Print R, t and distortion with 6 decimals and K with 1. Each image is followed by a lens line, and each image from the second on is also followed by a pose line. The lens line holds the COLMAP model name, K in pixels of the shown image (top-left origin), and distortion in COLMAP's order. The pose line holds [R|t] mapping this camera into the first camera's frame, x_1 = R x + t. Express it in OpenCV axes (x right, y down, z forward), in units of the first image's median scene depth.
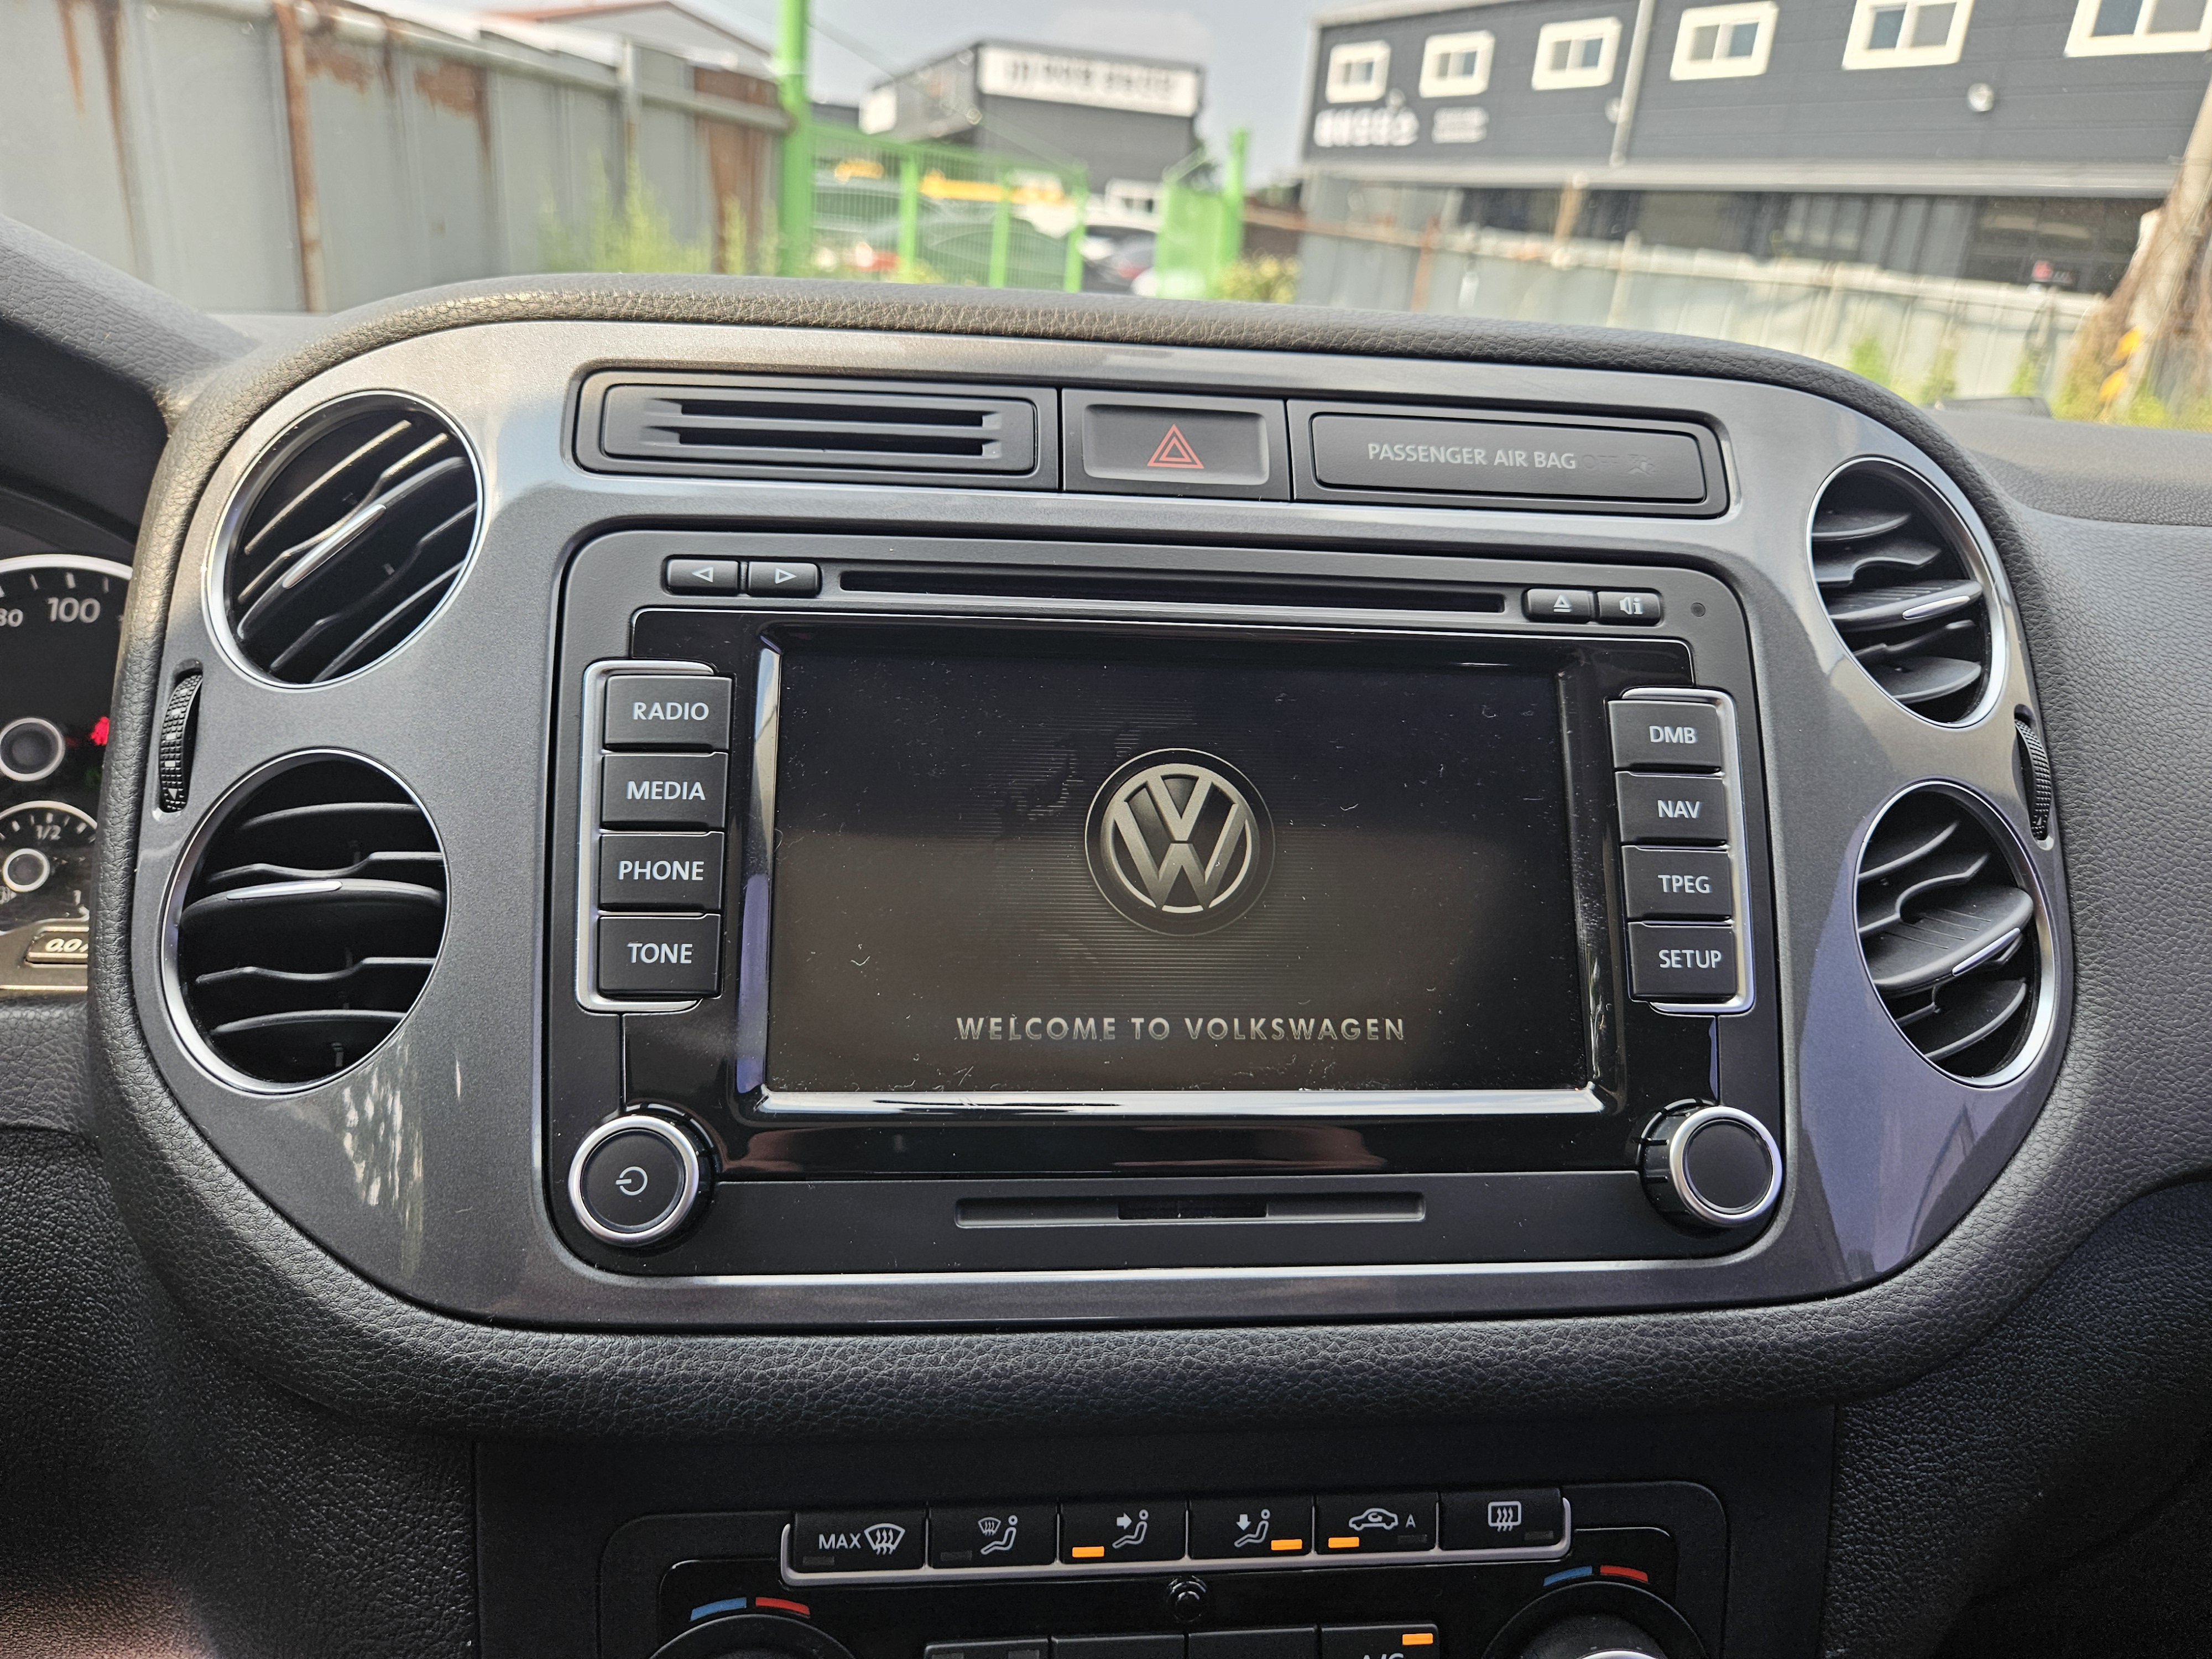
lens RADIAL K [[1483.6, 0, 1106.0], [0, 1483.6, 829.5], [0, 0, 1]] dist [0.032111, -0.030820]
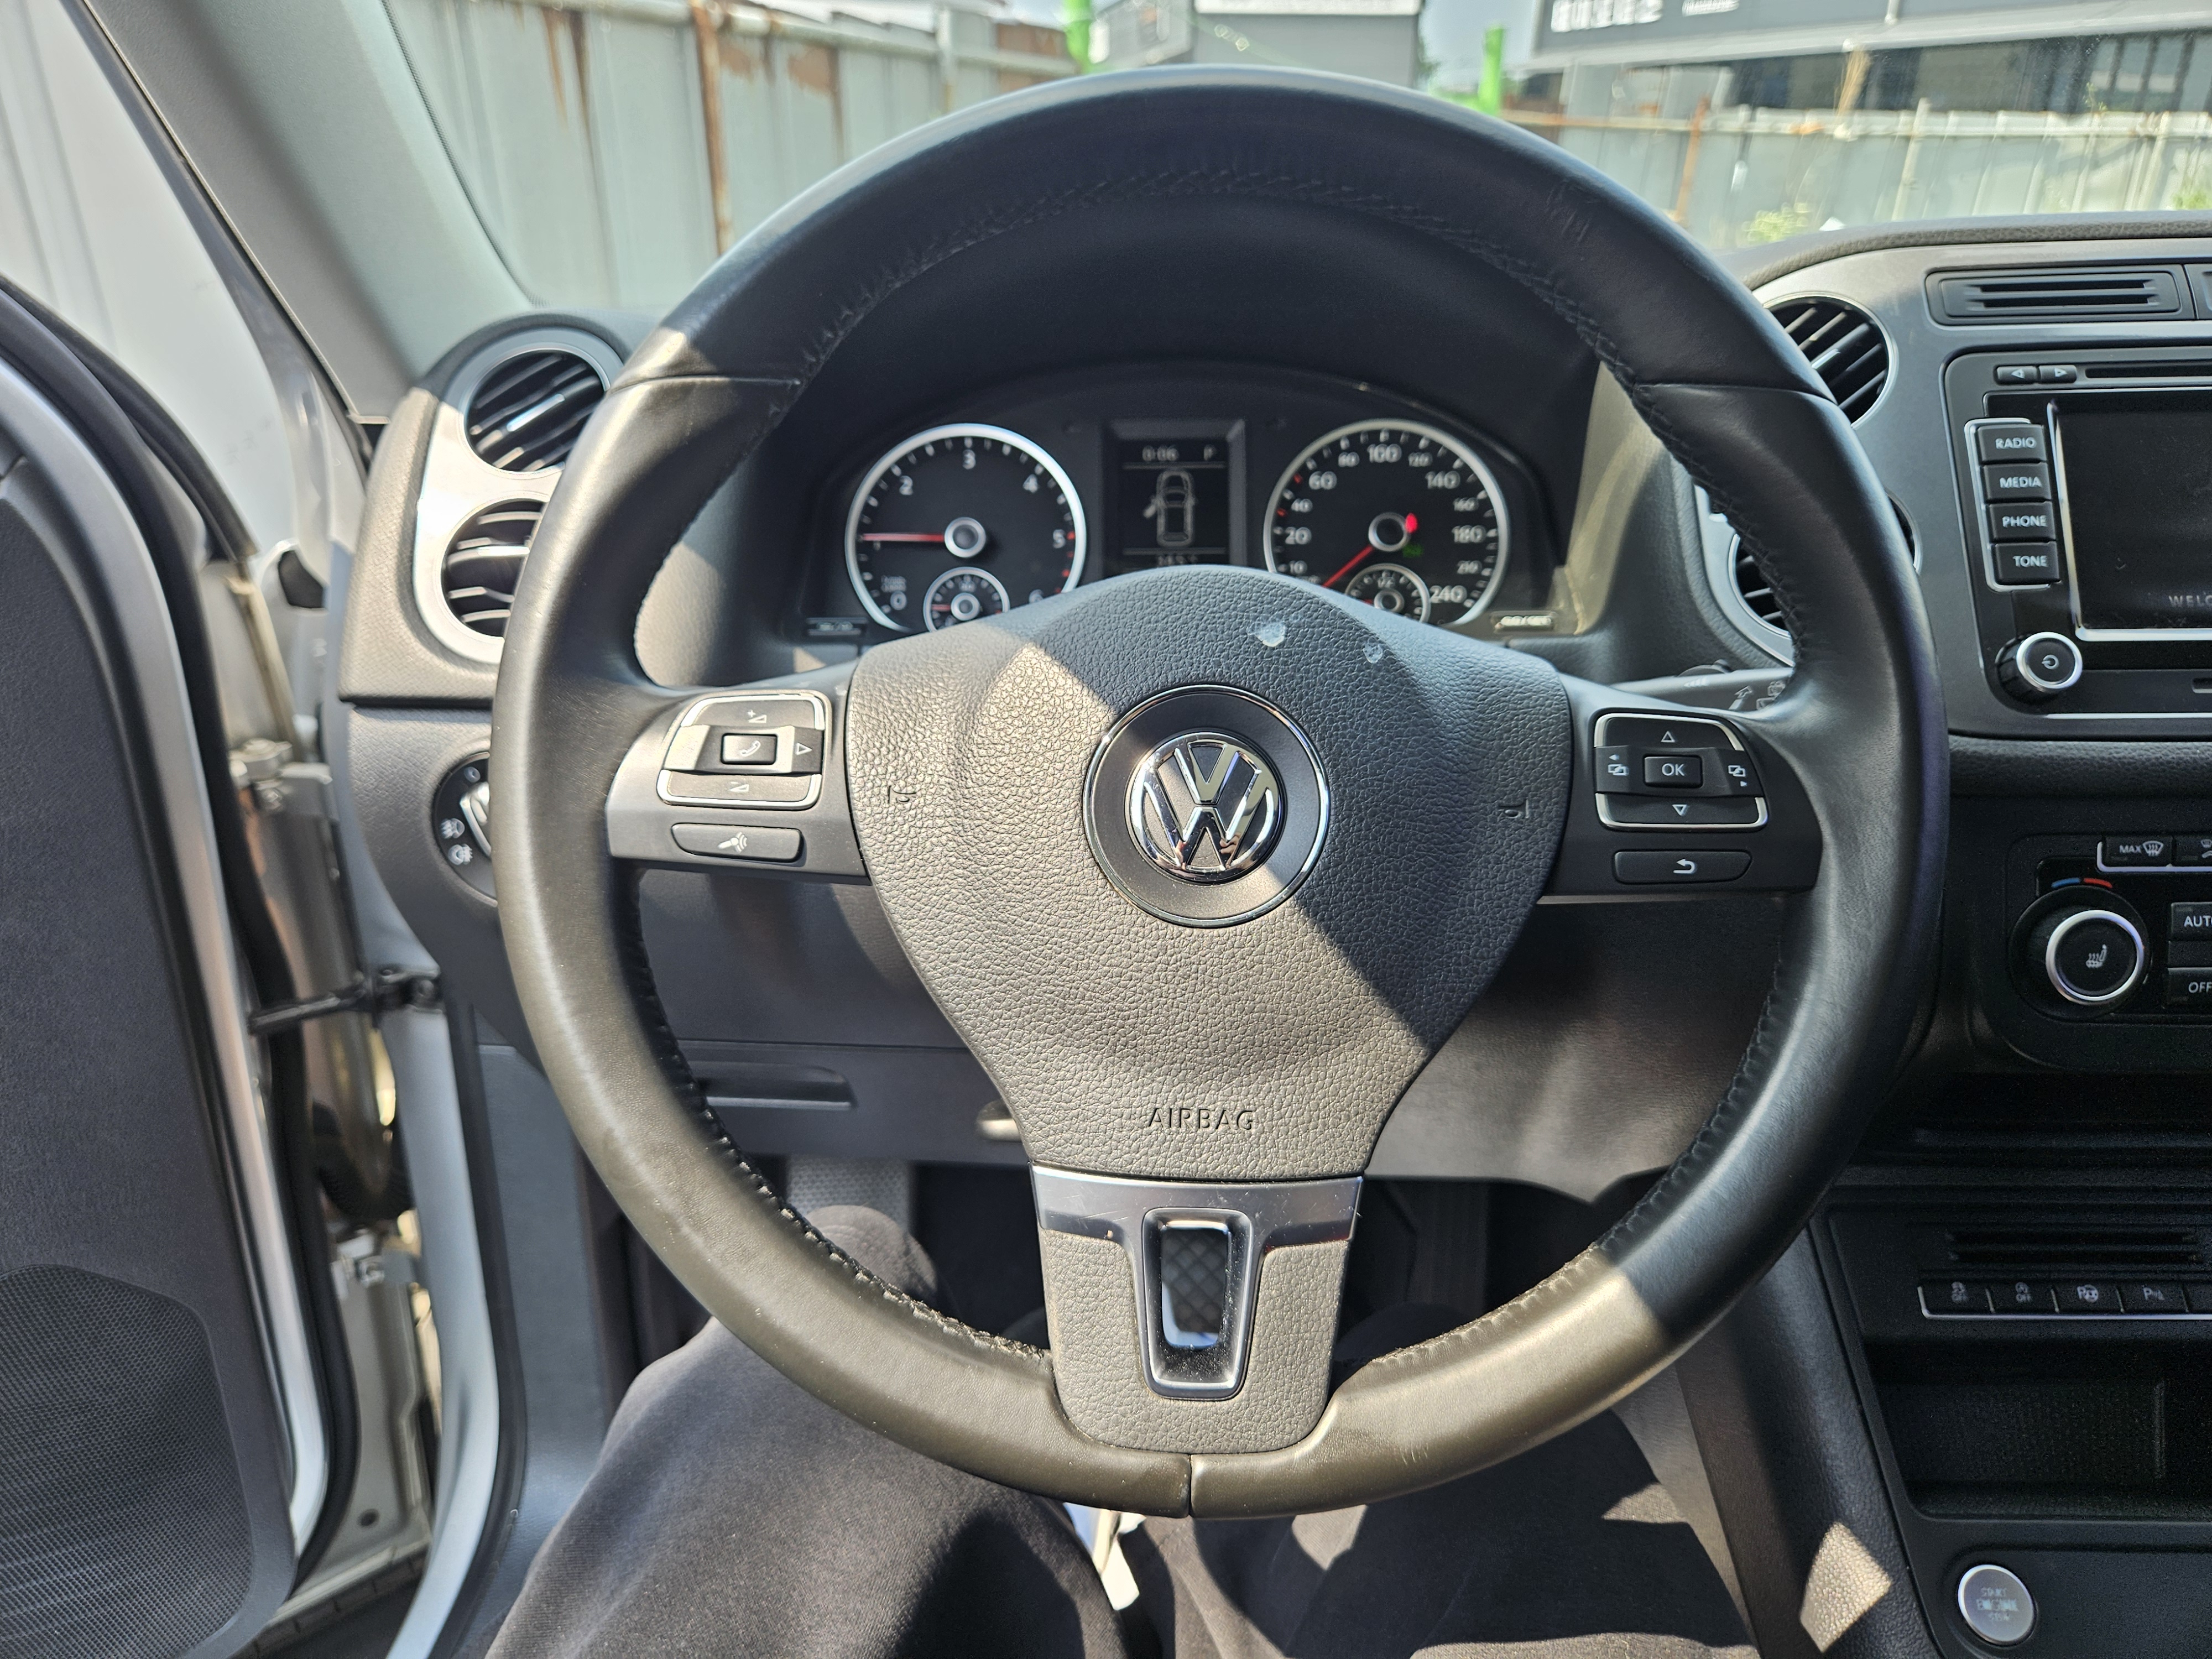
lens RADIAL K [[1483.6, 0, 1106.0], [0, 1483.6, 829.5], [0, 0, 1]] dist [0.032111, -0.030820]
pose [[0.988458, -0.020505, -0.150099, -1.124916], [0.027008, 0.998777, 0.041419, 0.297589], [0.149066, -0.044995, 0.987803, -1.087961]]
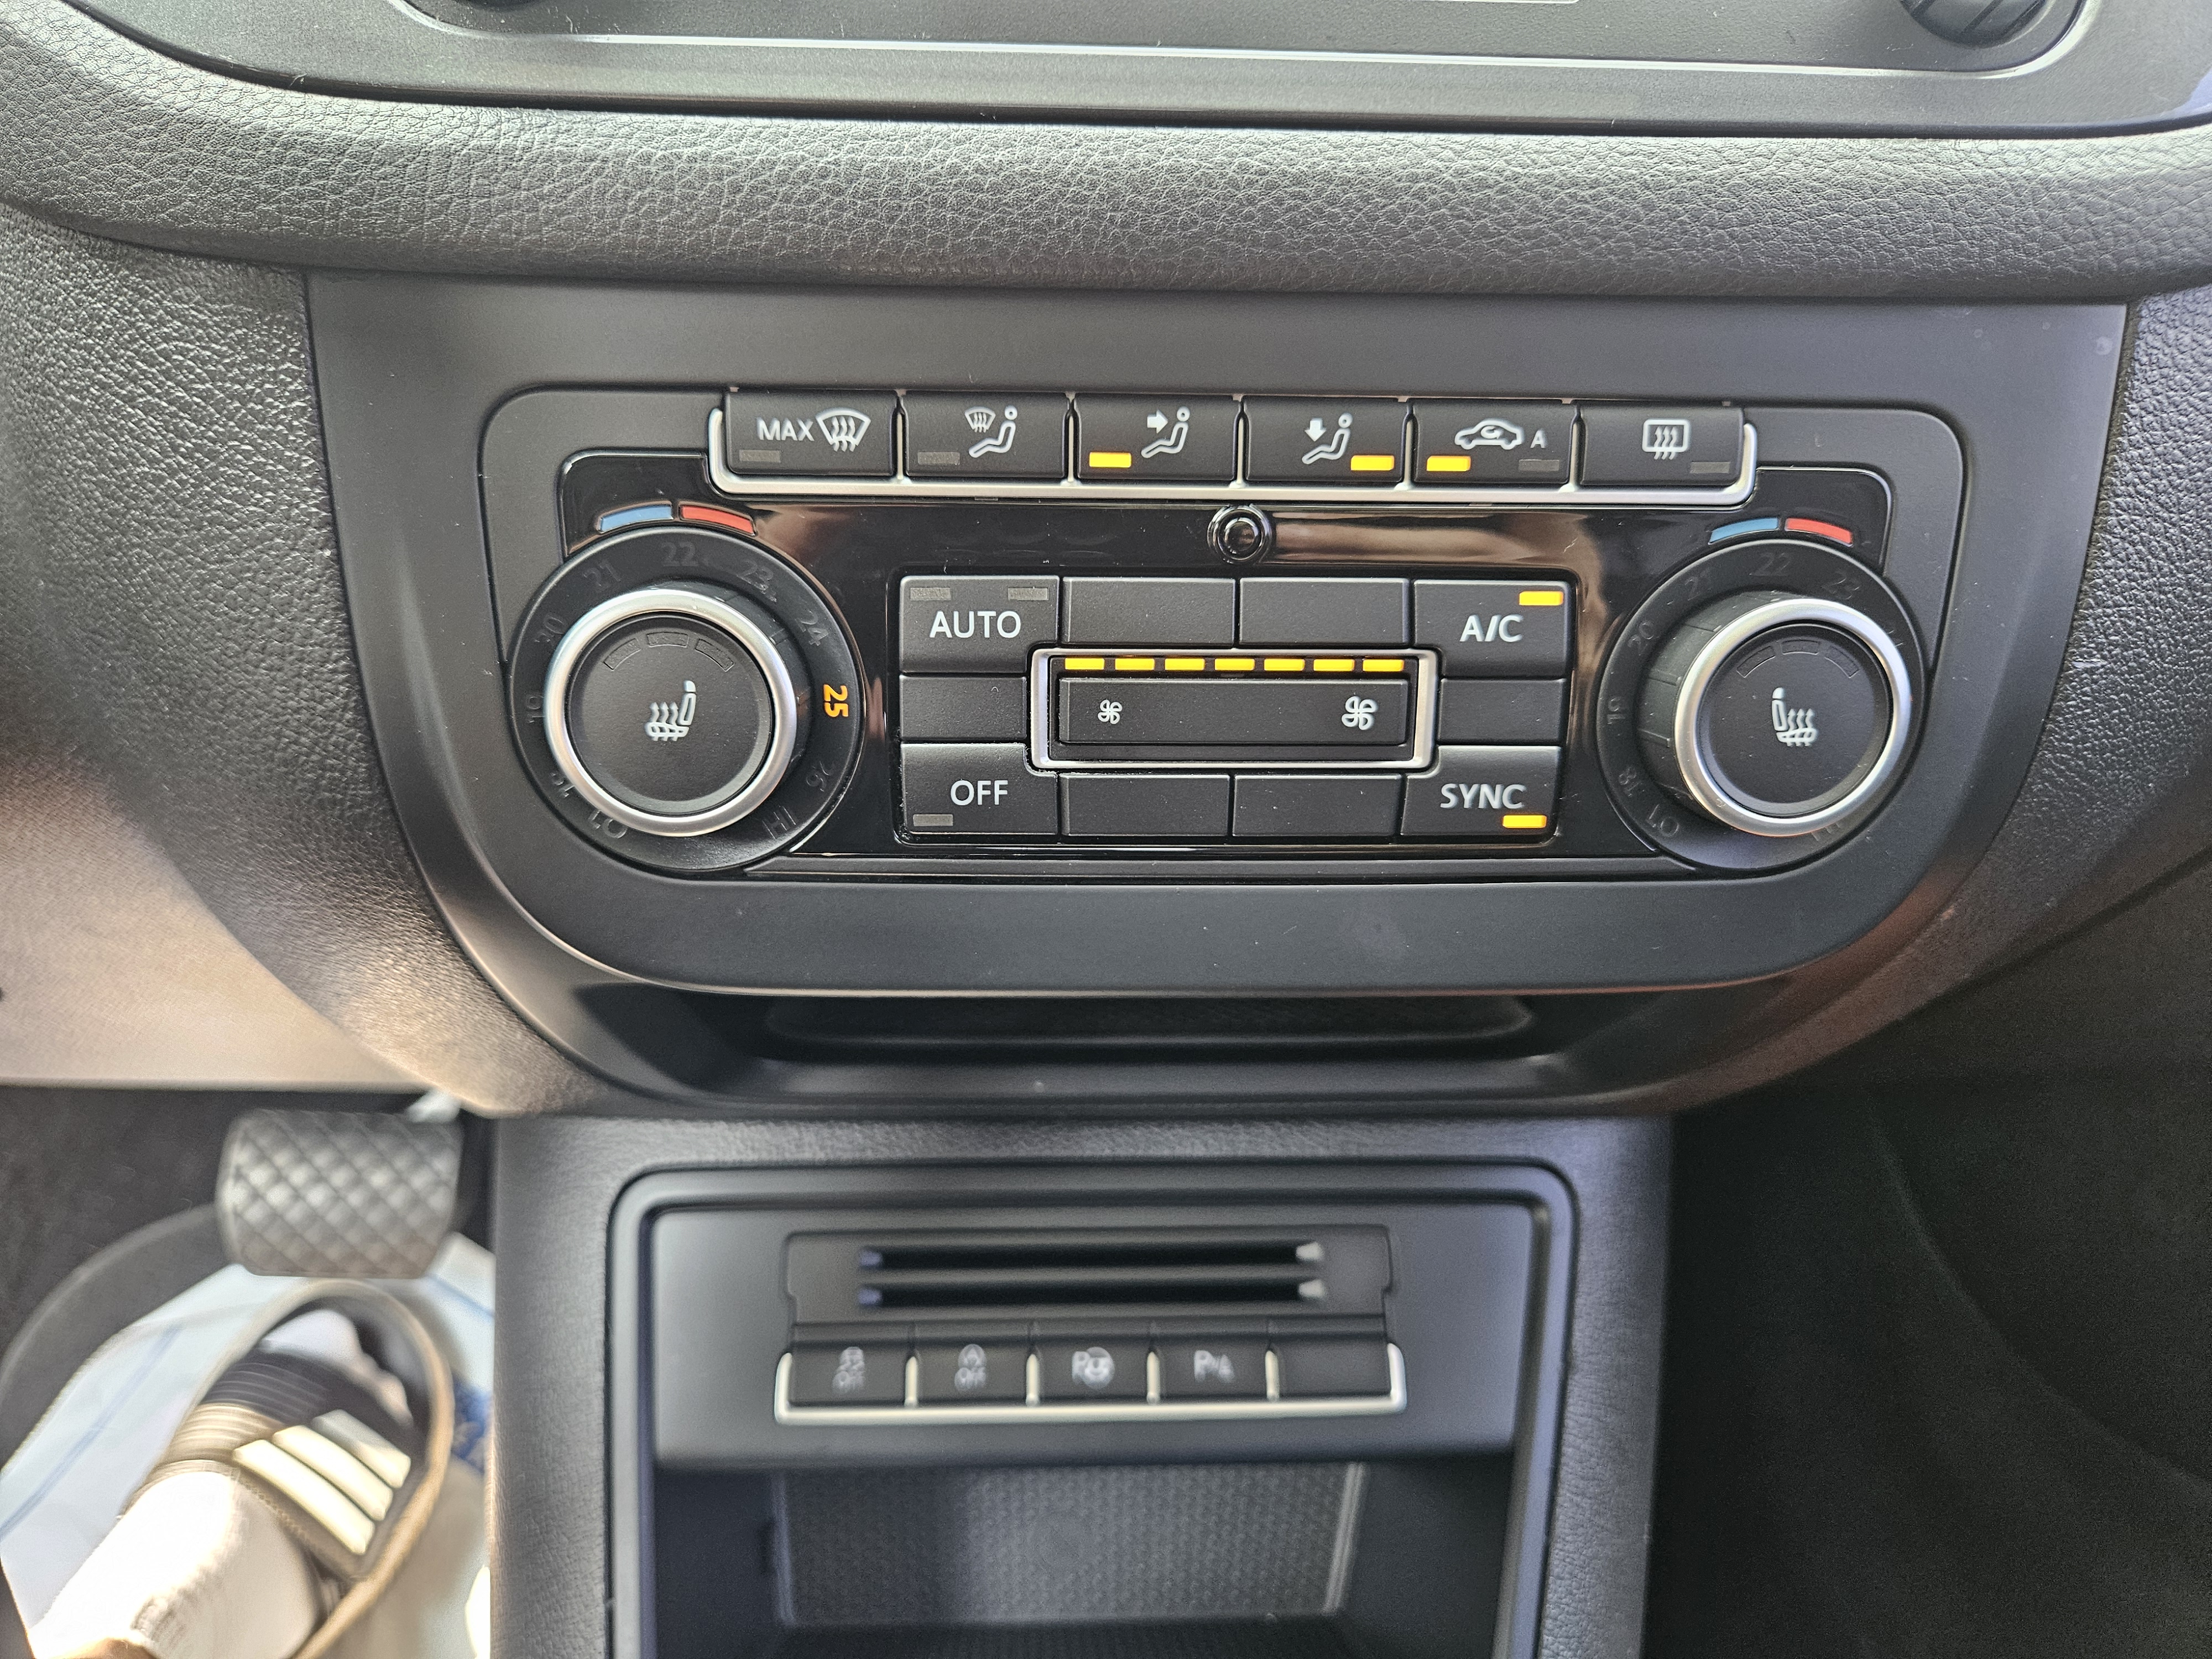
lens RADIAL K [[1538.2, 0, 1093.8], [0, 1538.2, 821.1], [0, 0, 1]] dist [0.019430, -0.032019]
pose [[0.998145, 0.004850, -0.060691, 0.026287], [0.006168, 0.983640, 0.180040, 0.482183], [0.060571, -0.180081, 0.981785, 0.176510]]
